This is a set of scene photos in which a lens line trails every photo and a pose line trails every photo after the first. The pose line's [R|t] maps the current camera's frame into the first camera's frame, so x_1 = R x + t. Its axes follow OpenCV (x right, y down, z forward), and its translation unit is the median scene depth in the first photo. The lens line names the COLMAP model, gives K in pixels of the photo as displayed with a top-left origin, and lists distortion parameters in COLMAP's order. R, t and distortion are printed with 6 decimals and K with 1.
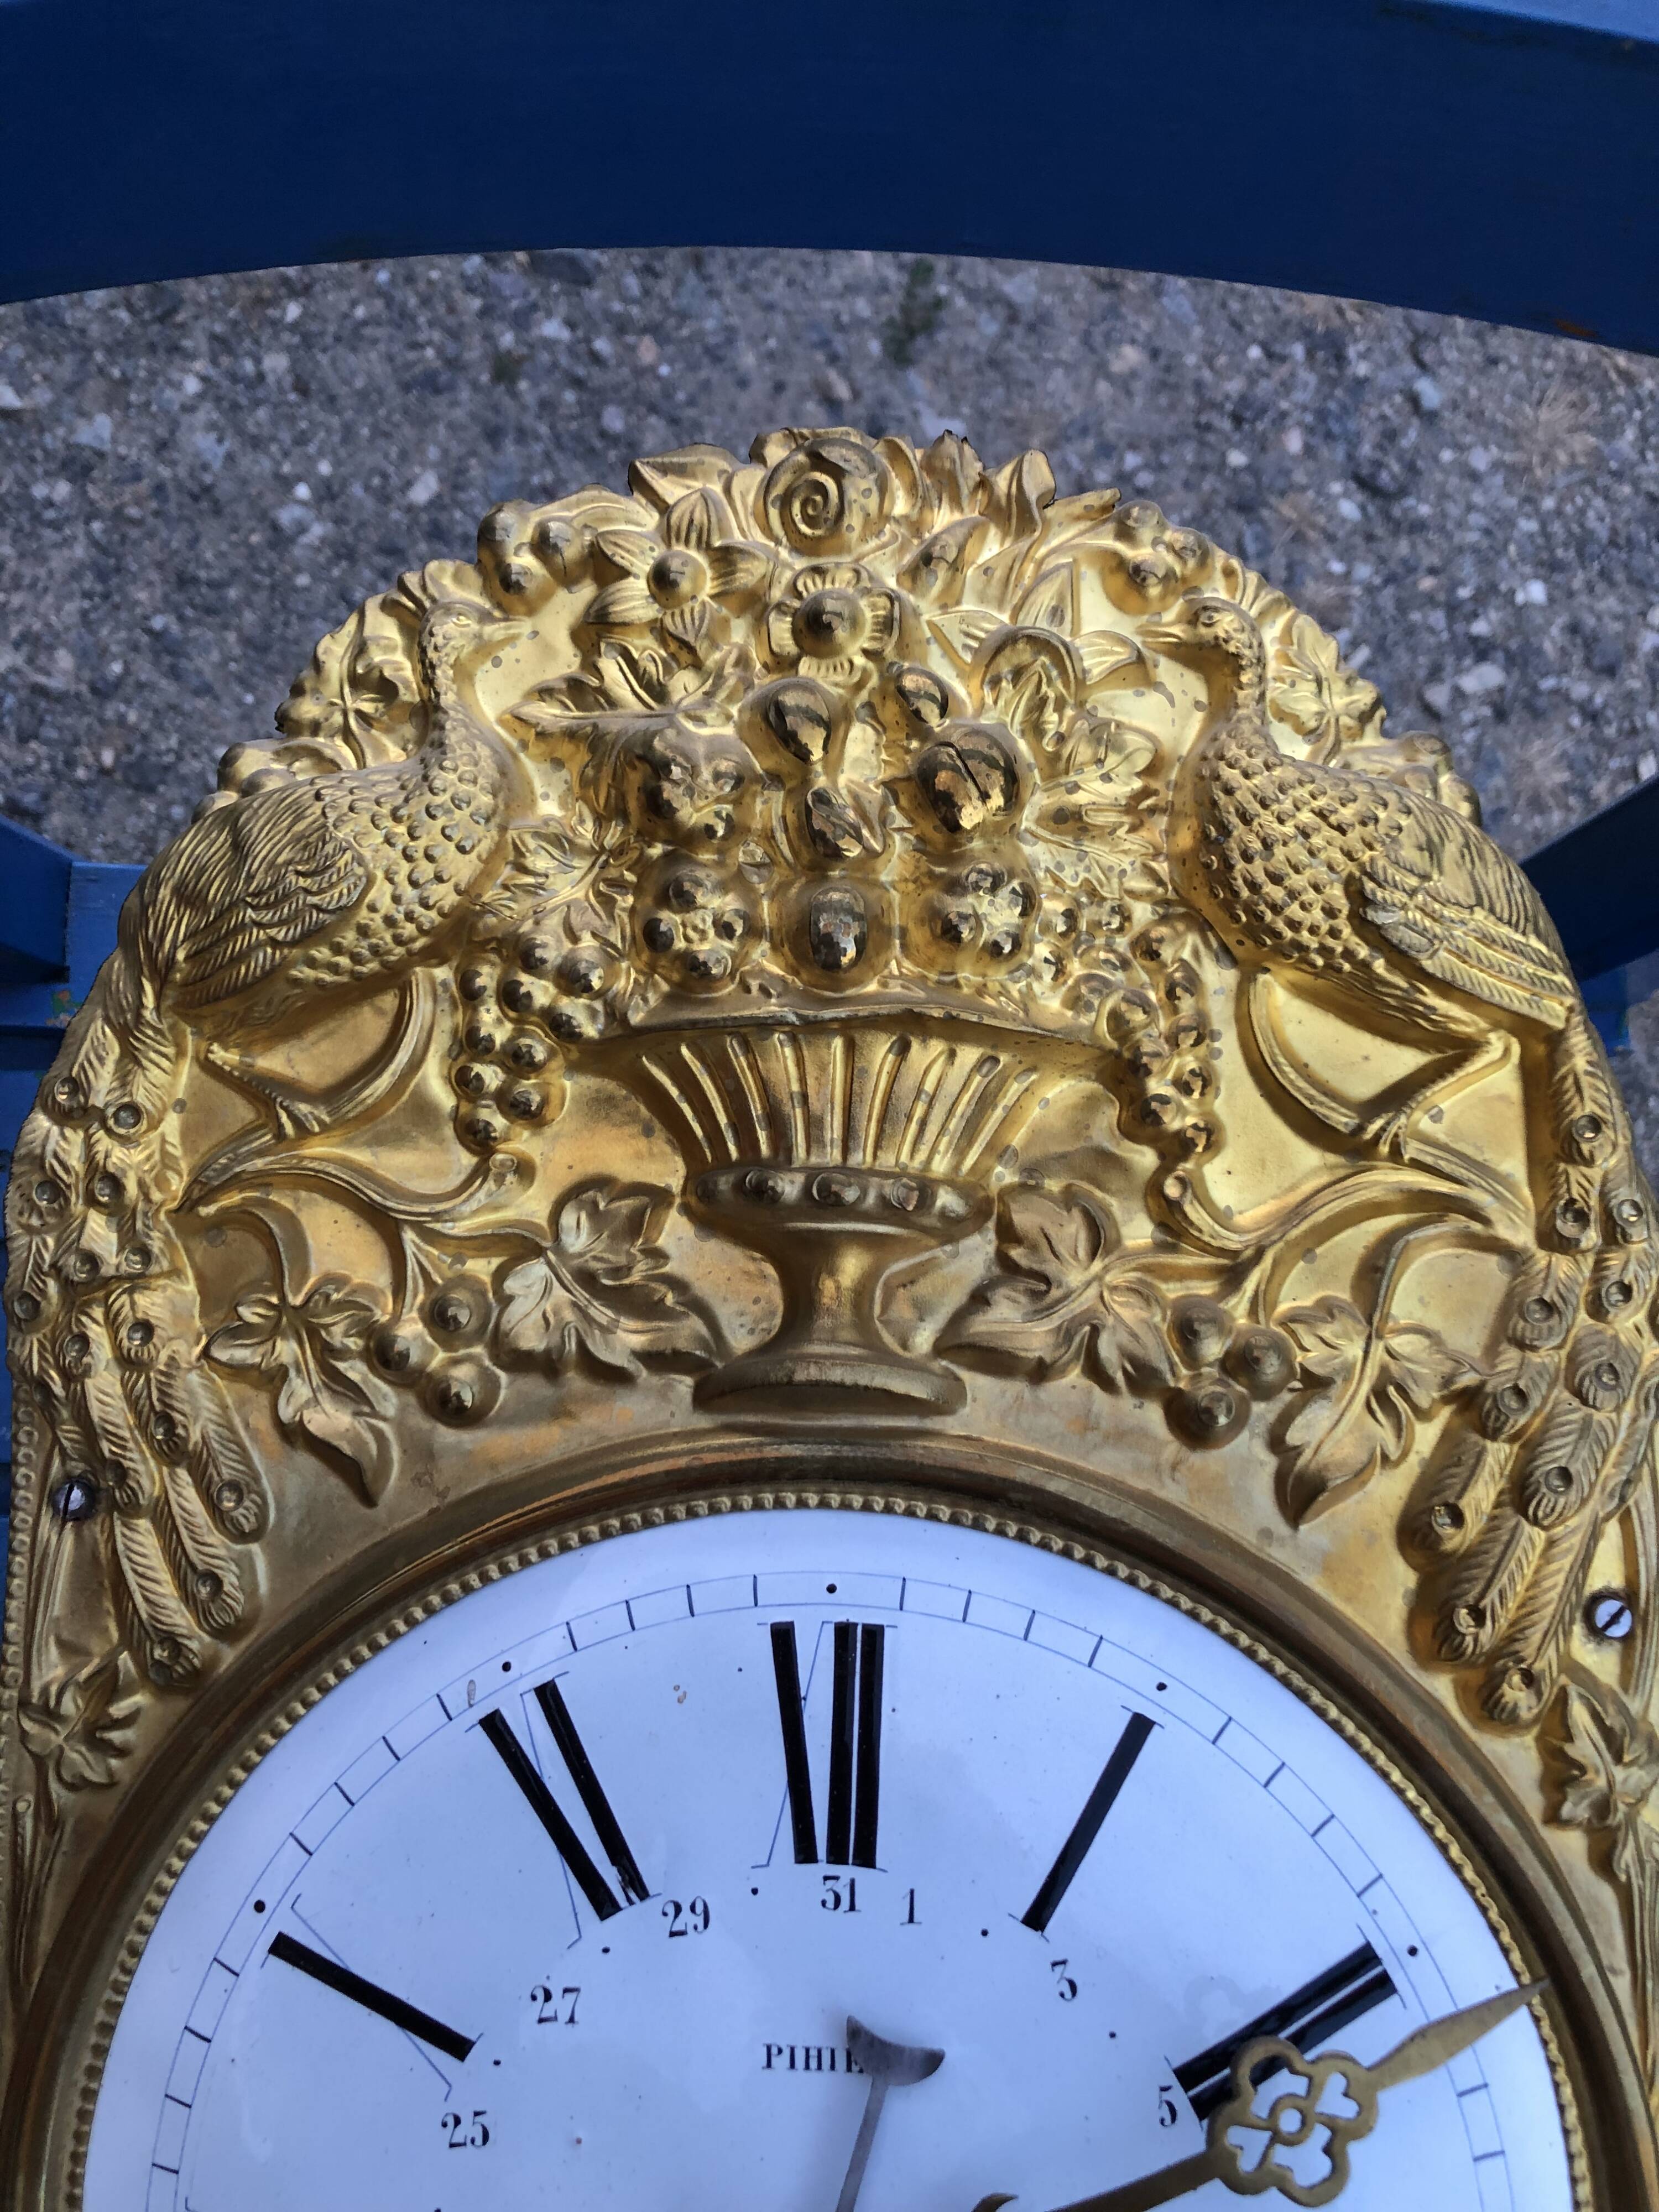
lens RADIAL K [[1818.7, 0, 817.6], [0, 1818.7, 1139.0], [0, 0, 1]] dist [0.032245, -0.029355]
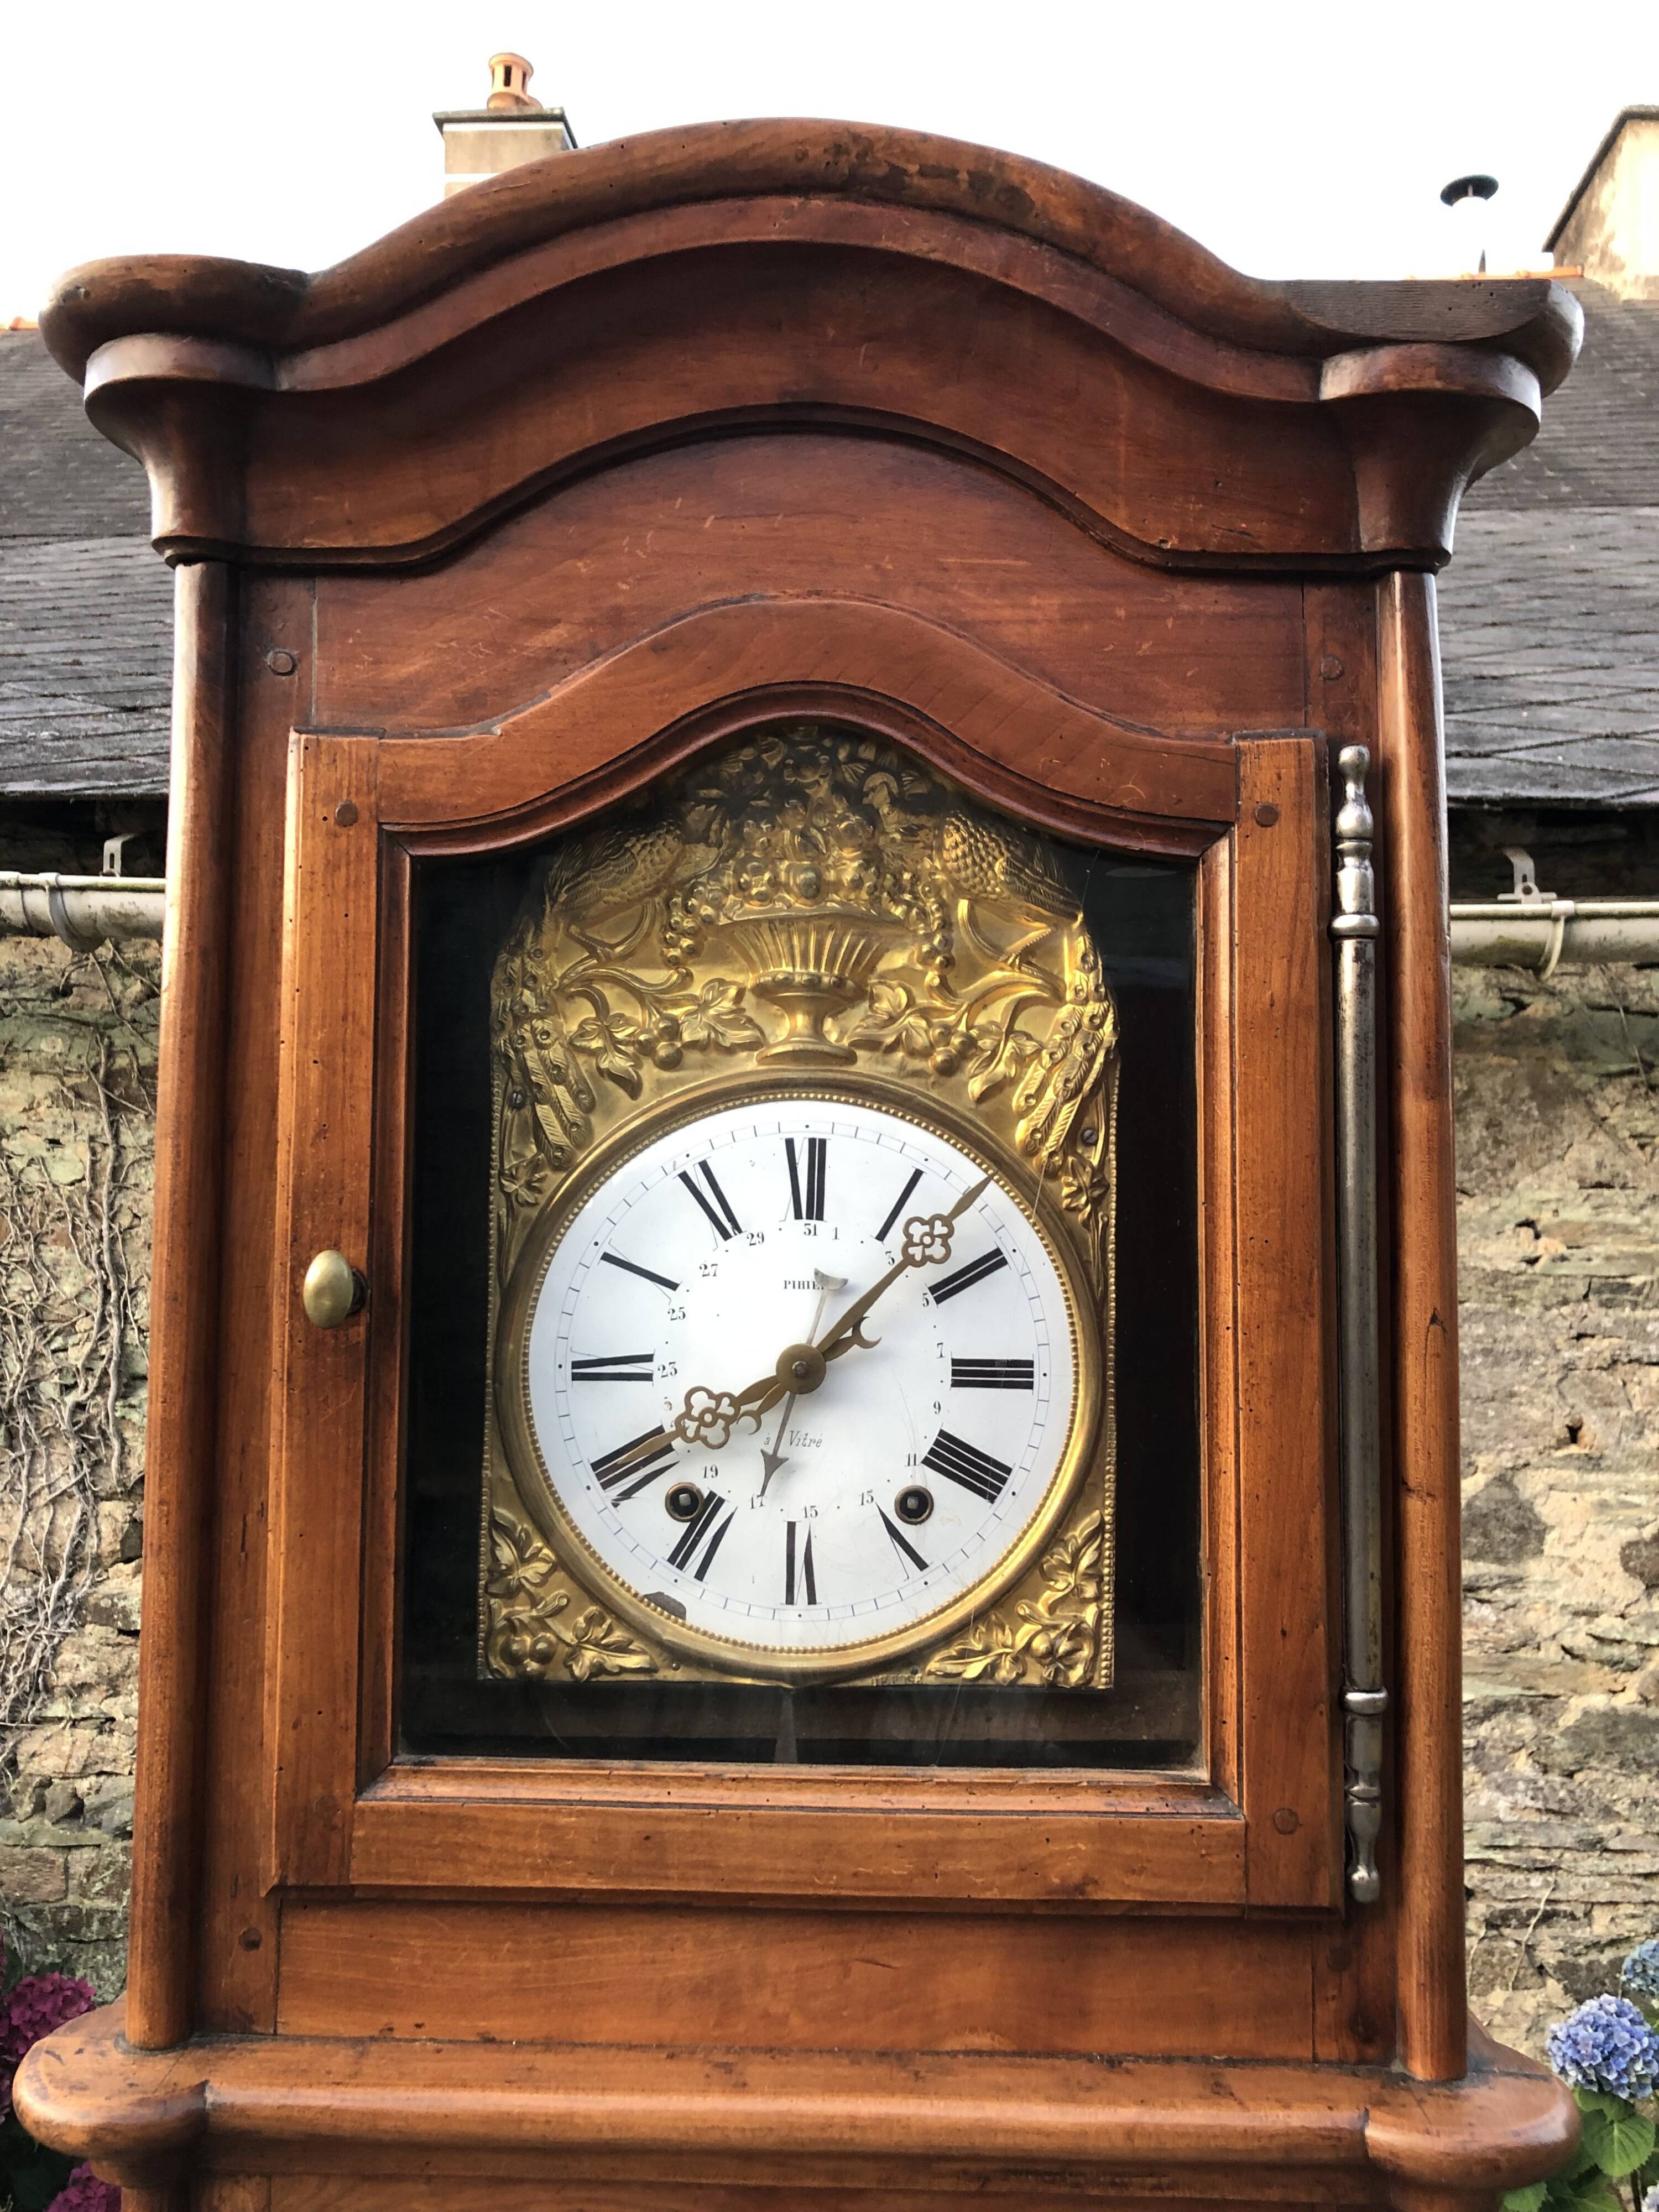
lens RADIAL K [[1818.7, 0, 834.1], [0, 1818.7, 1127.3], [0, 0, 1]] dist [0.032245, -0.029355]
pose [[0.998796, -0.000103, 0.049058, -0.083929], [-0.000921, 0.999782, 0.020853, 0.188002], [-0.049050, -0.020873, 0.998578, -1.682007]]
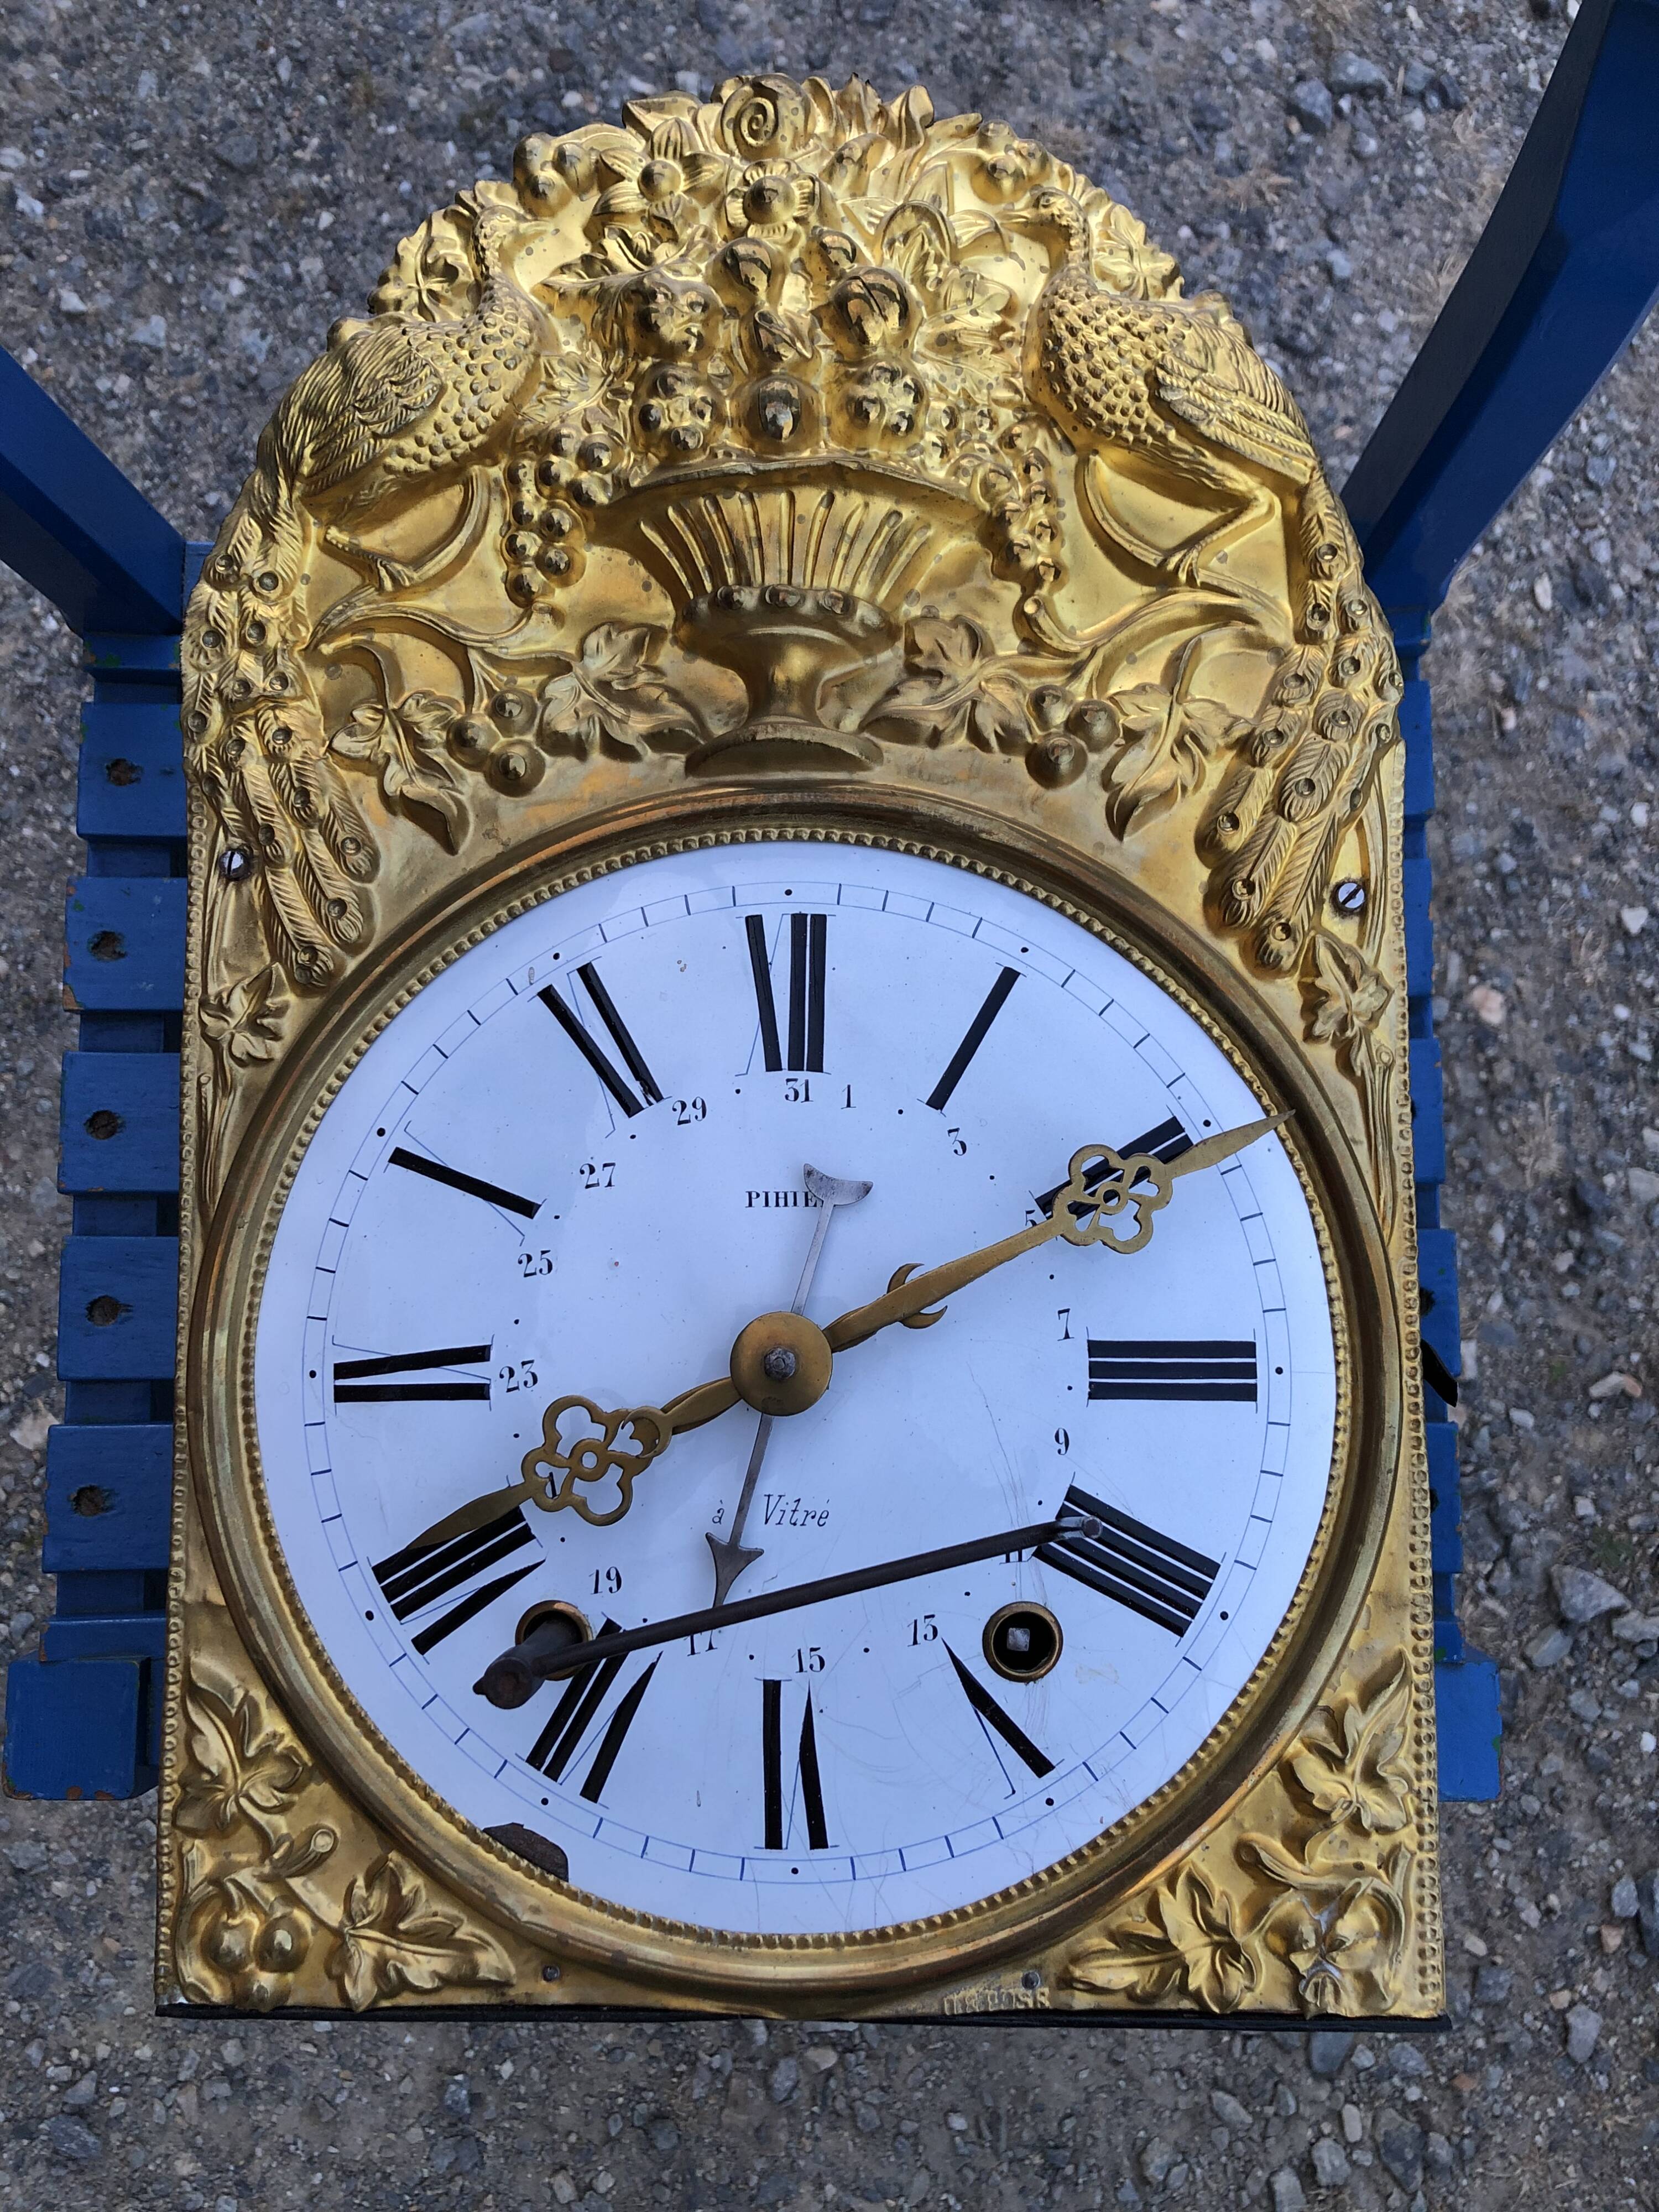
lens RADIAL K [[1818.7, 0, 839.0], [0, 1818.7, 1124.6], [0, 0, 1]] dist [0.032245, -0.029355]
pose [[0.999671, -0.025641, 0.001055, 0.039439], [0.025656, 0.999502, -0.018392, 0.441670], [-0.000583, 0.018413, 0.999830, -0.373800]]
